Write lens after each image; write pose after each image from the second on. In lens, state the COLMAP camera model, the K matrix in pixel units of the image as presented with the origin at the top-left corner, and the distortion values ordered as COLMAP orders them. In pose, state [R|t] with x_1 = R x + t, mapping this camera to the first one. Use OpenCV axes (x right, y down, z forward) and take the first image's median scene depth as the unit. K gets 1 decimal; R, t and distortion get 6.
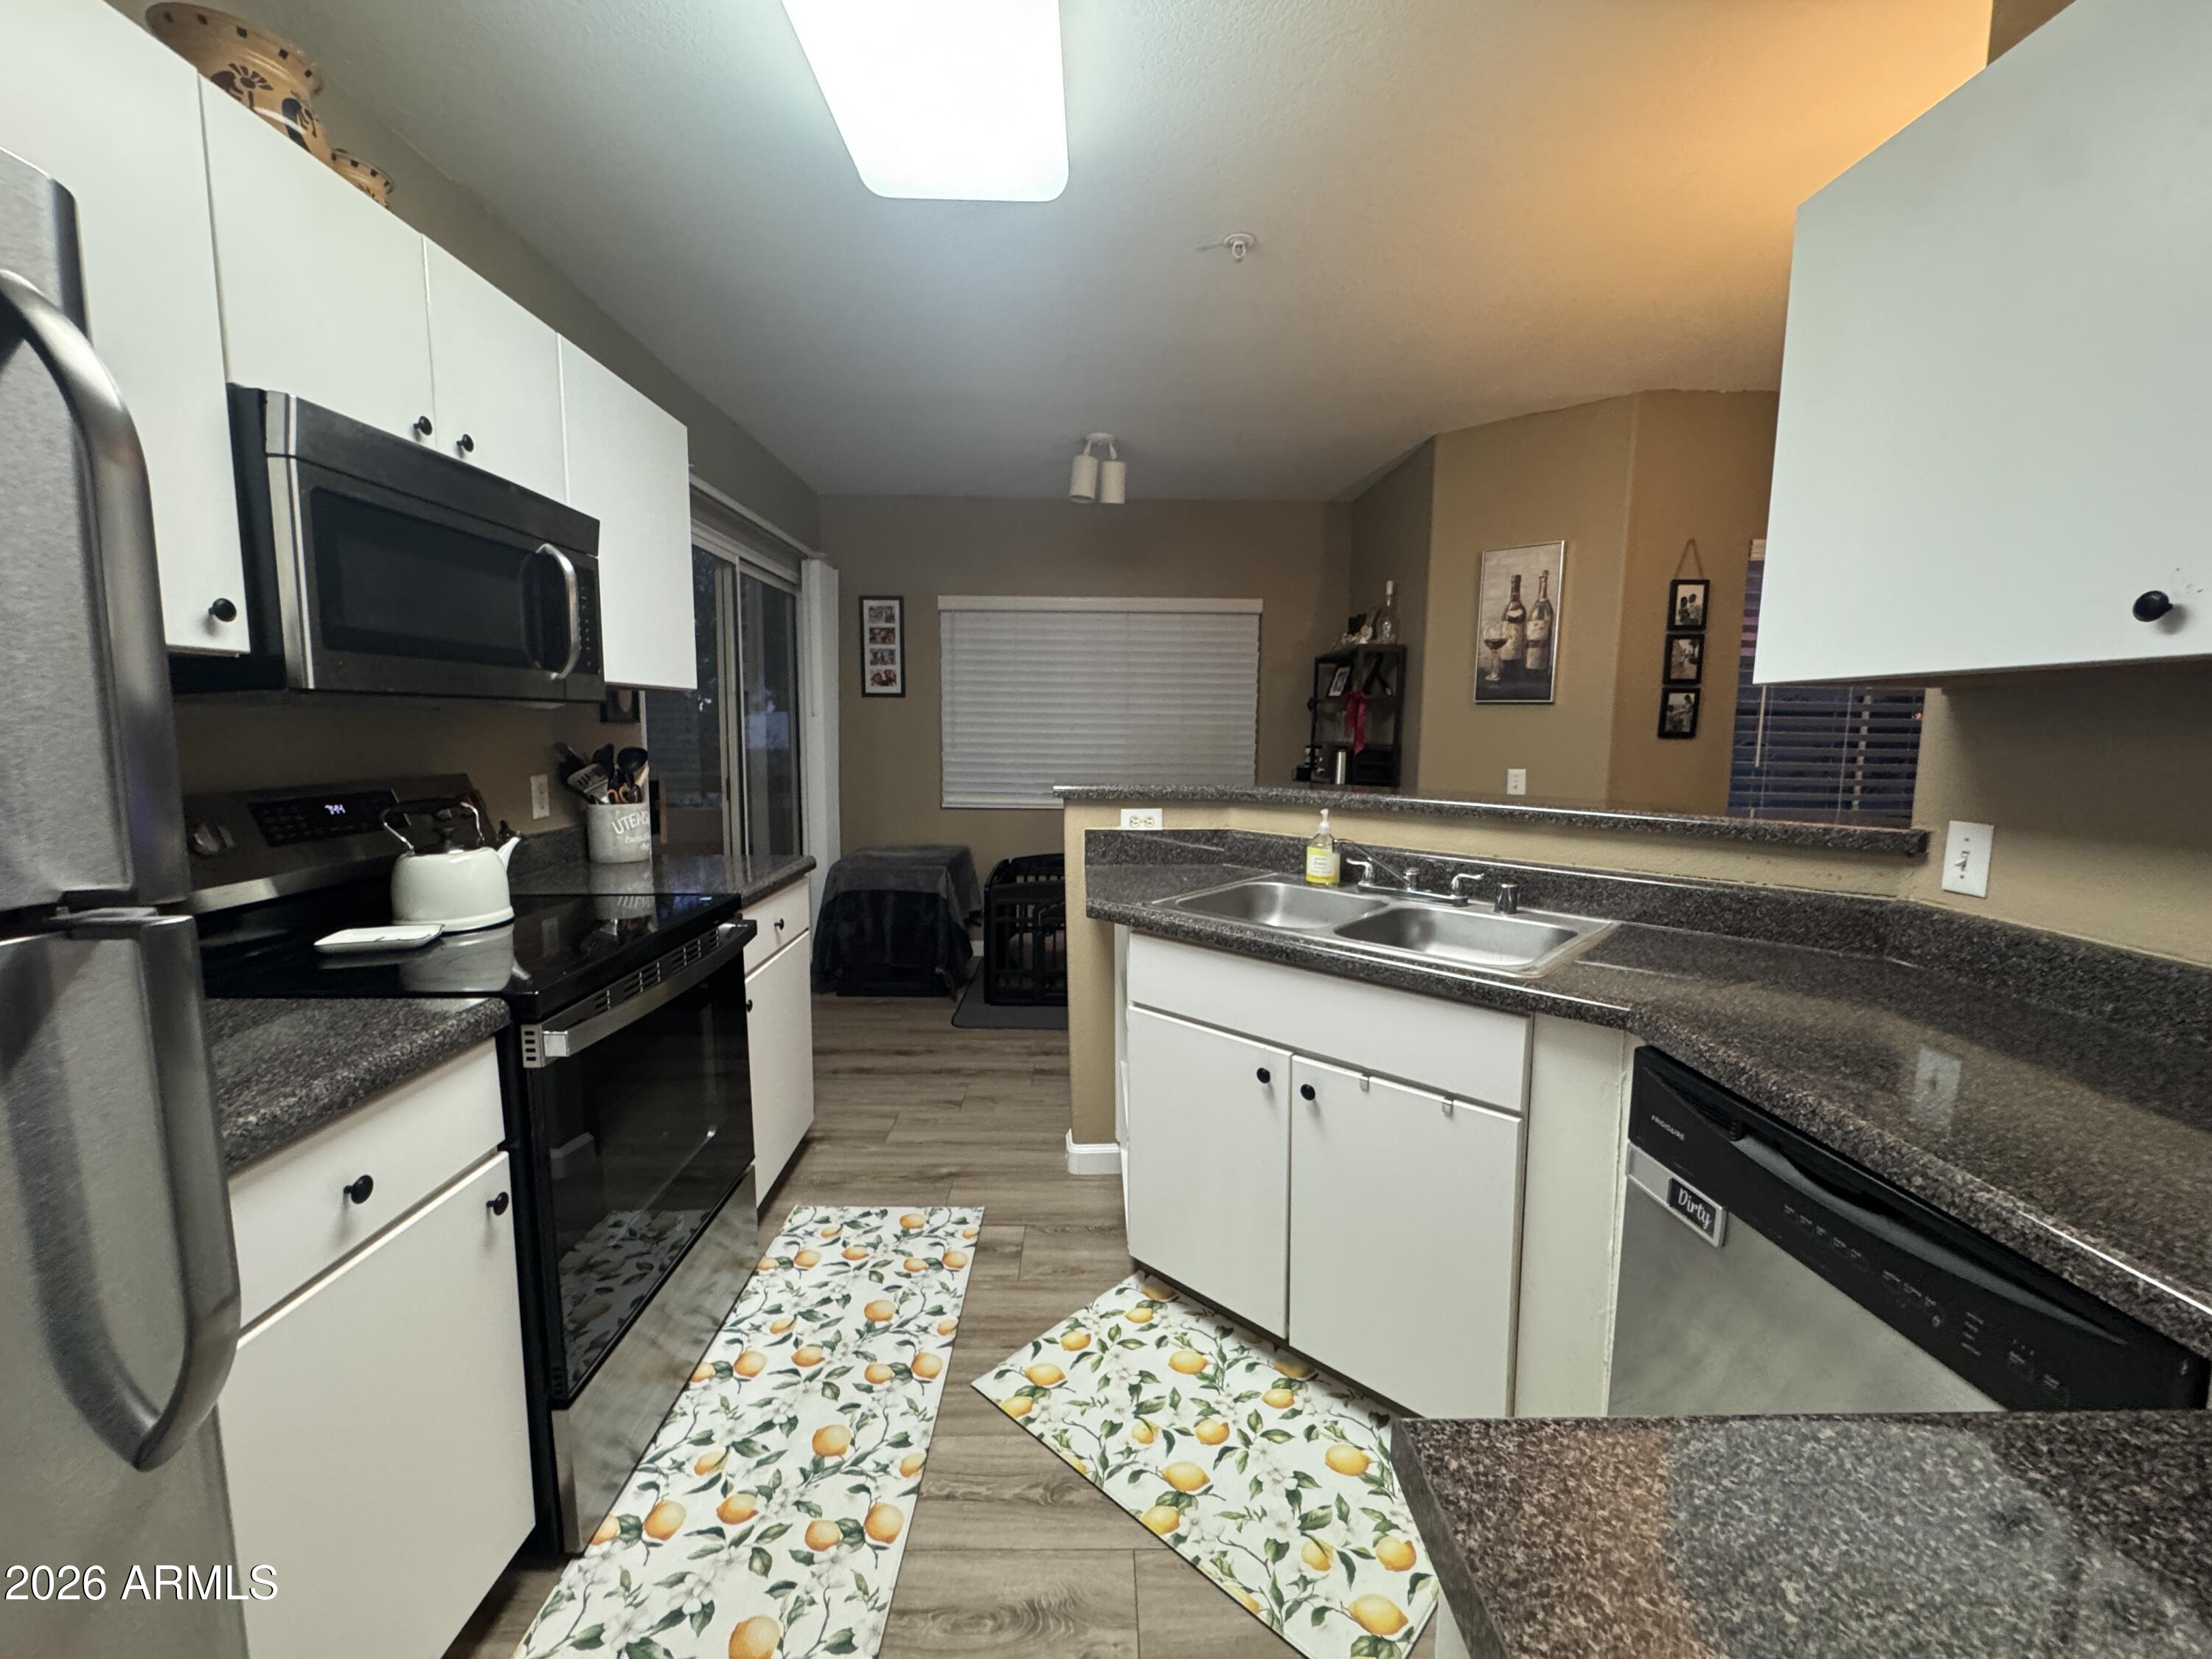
lens RADIAL K [[882.2, 0, 1100.2], [0, 882.2, 828.6], [0, 0, 1]] dist [0.001400, -0.001225]
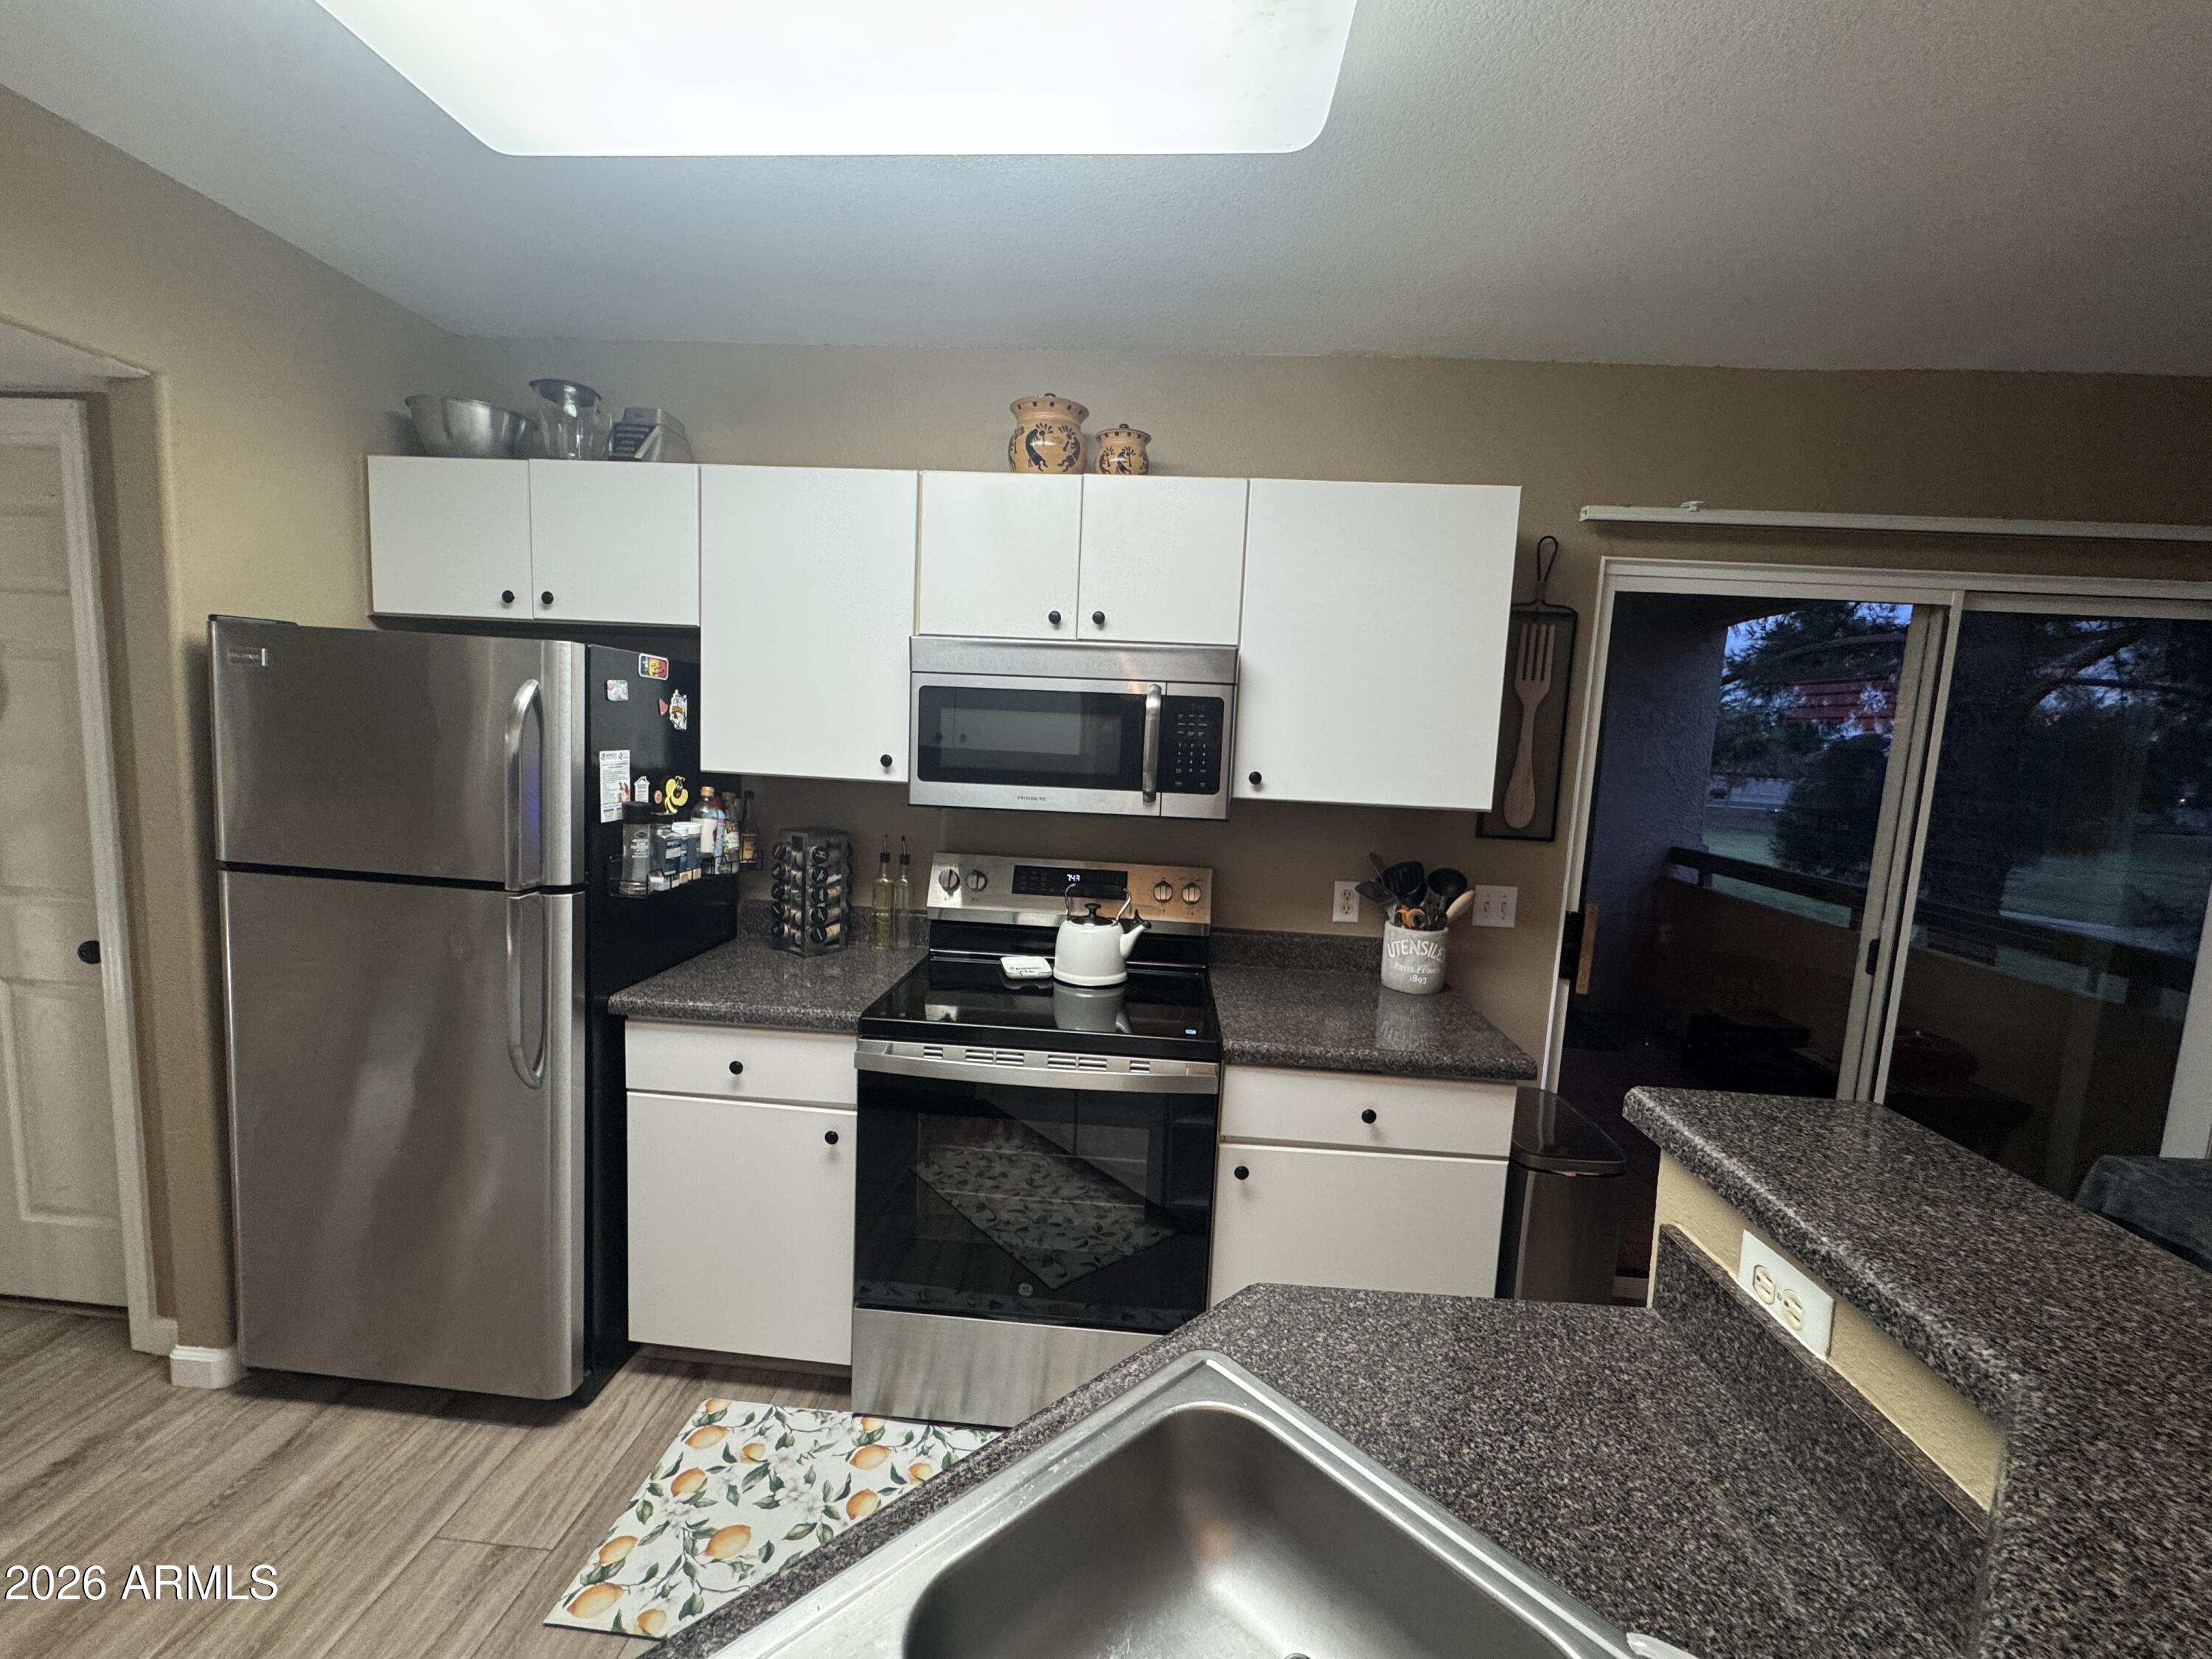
lens RADIAL K [[882.2, 0, 1105.4], [0, 882.2, 830.6], [0, 0, 1]] dist [0.001400, -0.001225]
pose [[-0.077013, 0.101088, -0.991892, 0.409838], [-0.163857, 0.980037, 0.112602, -0.191349], [0.983473, 0.171200, -0.058912, 0.781255]]
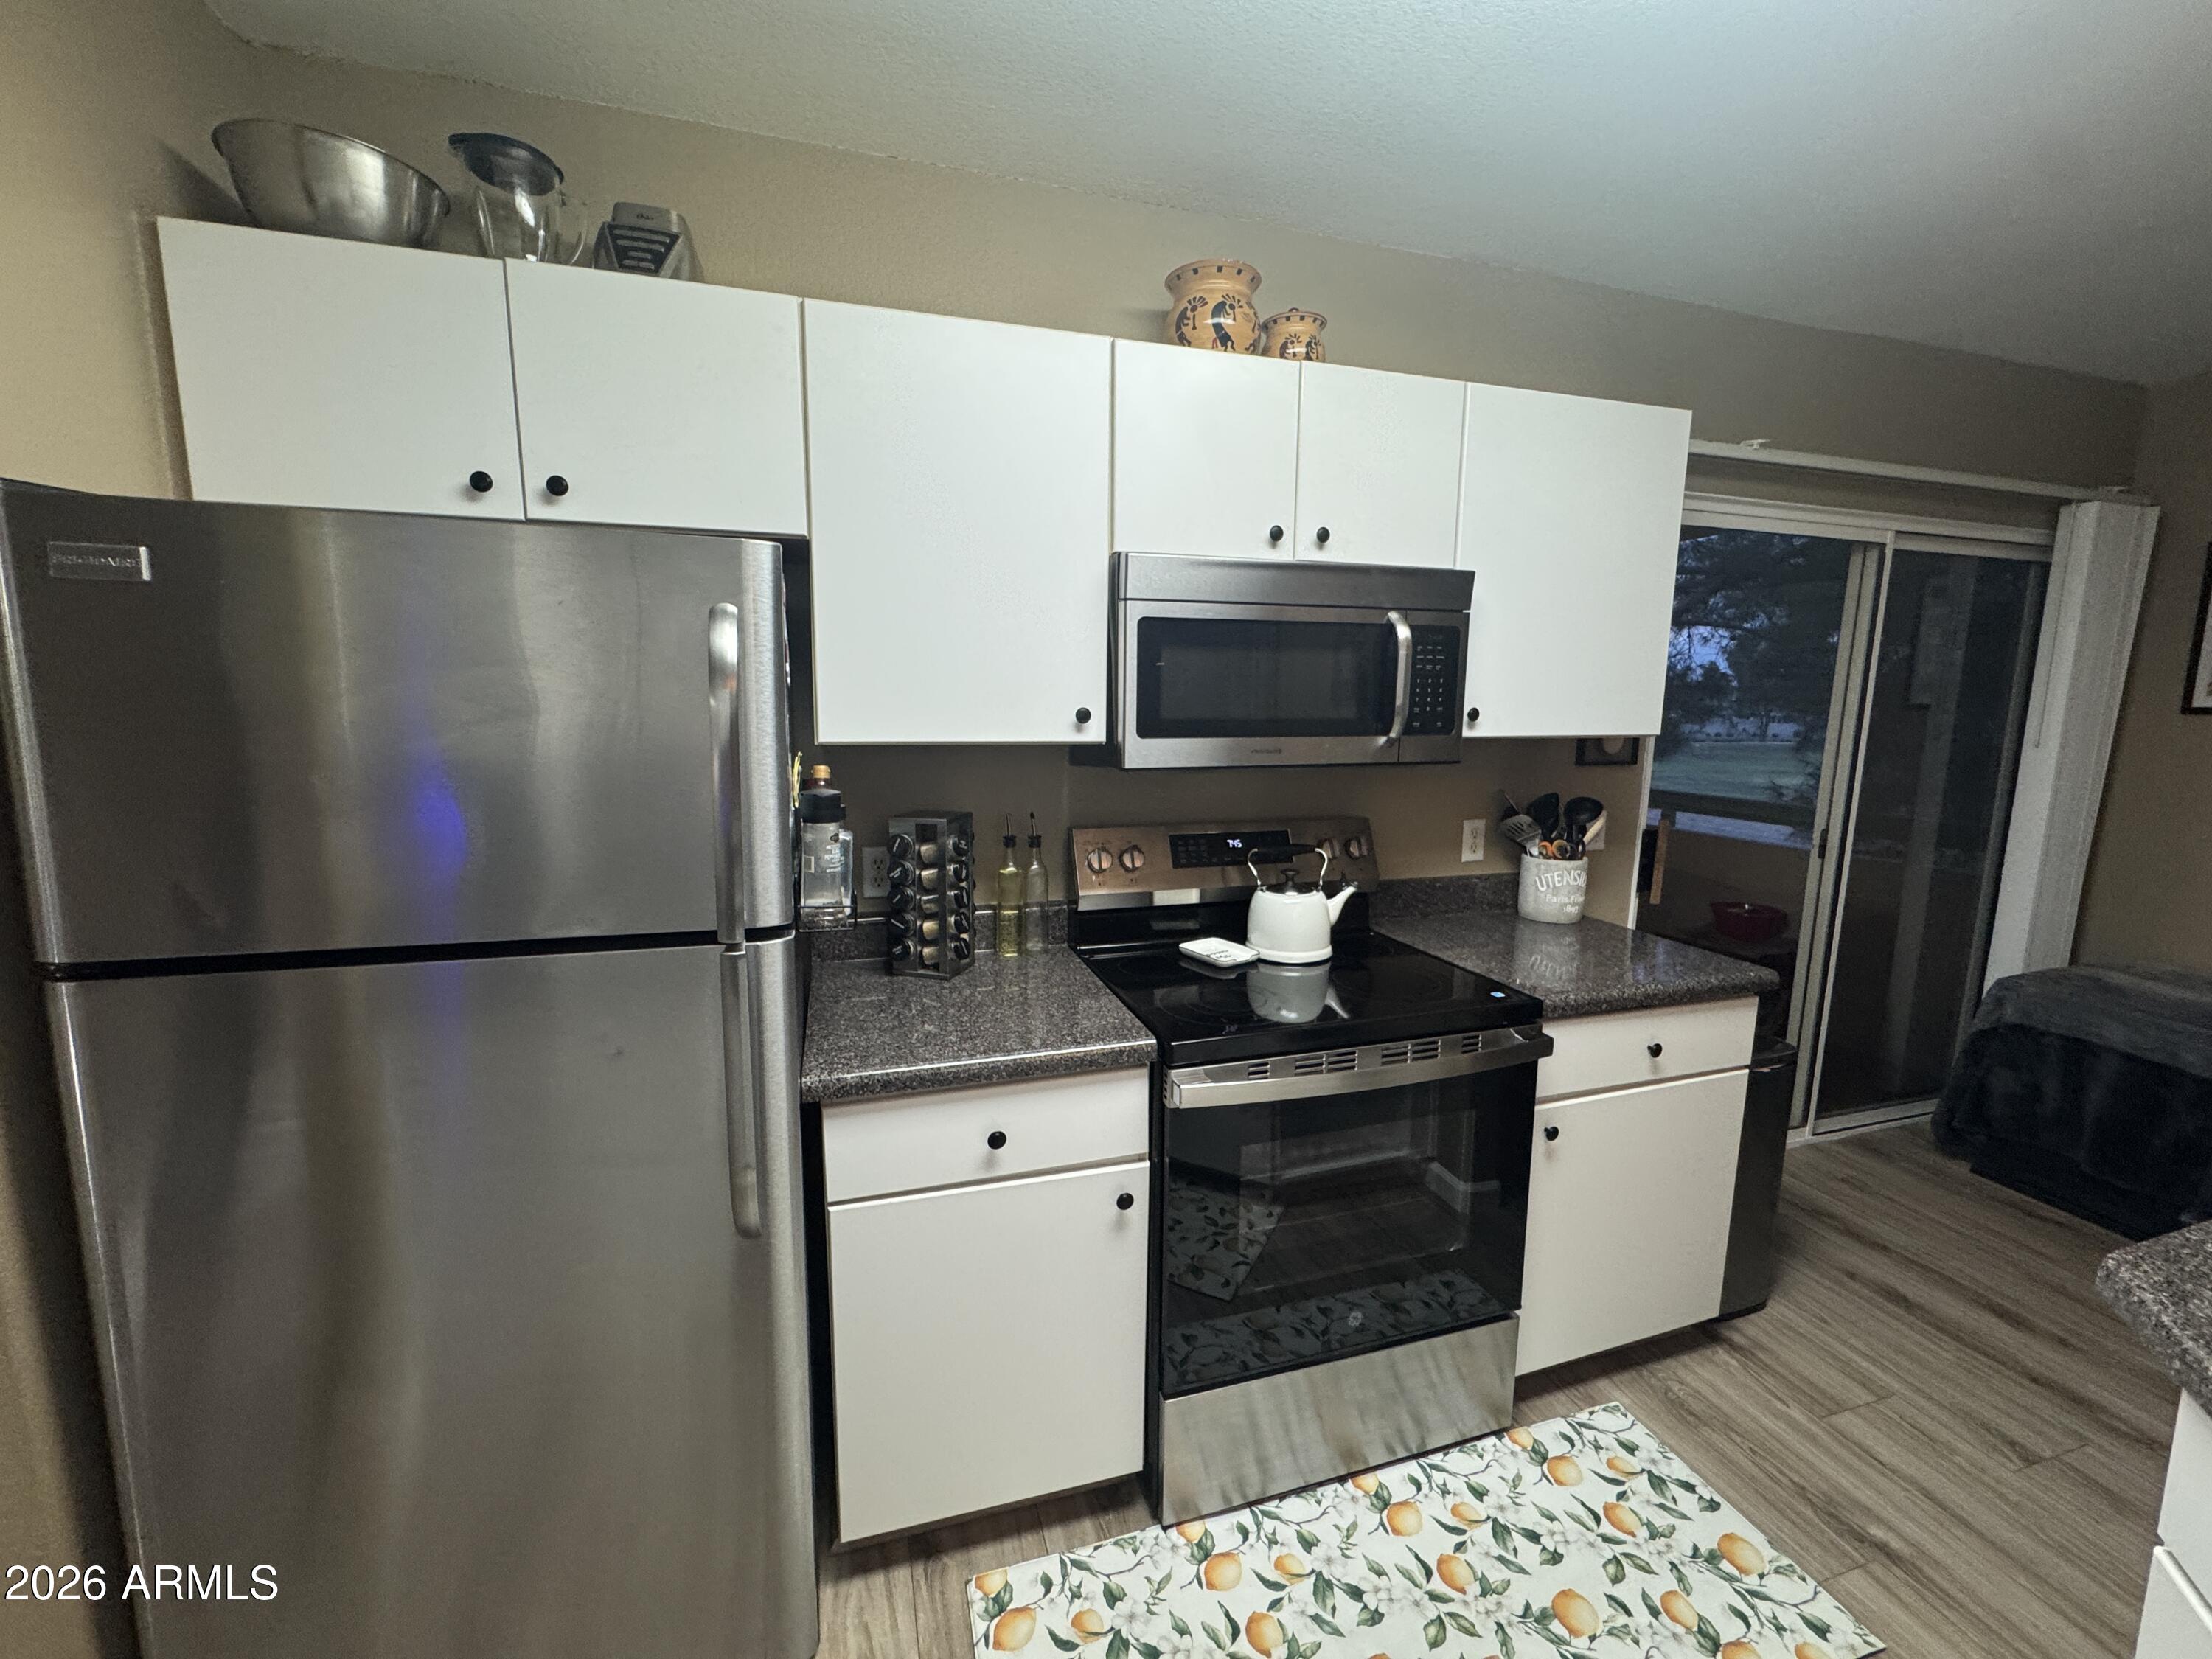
lens RADIAL K [[882.2, 0, 1110.3], [0, 882.2, 831.3], [0, 0, 1]] dist [0.001400, -0.001225]
pose [[0.282962, 0.135580, -0.949500, 0.210437], [-0.115852, 0.987542, 0.106486, -0.108260], [0.952109, 0.079869, 0.295144, 0.308644]]
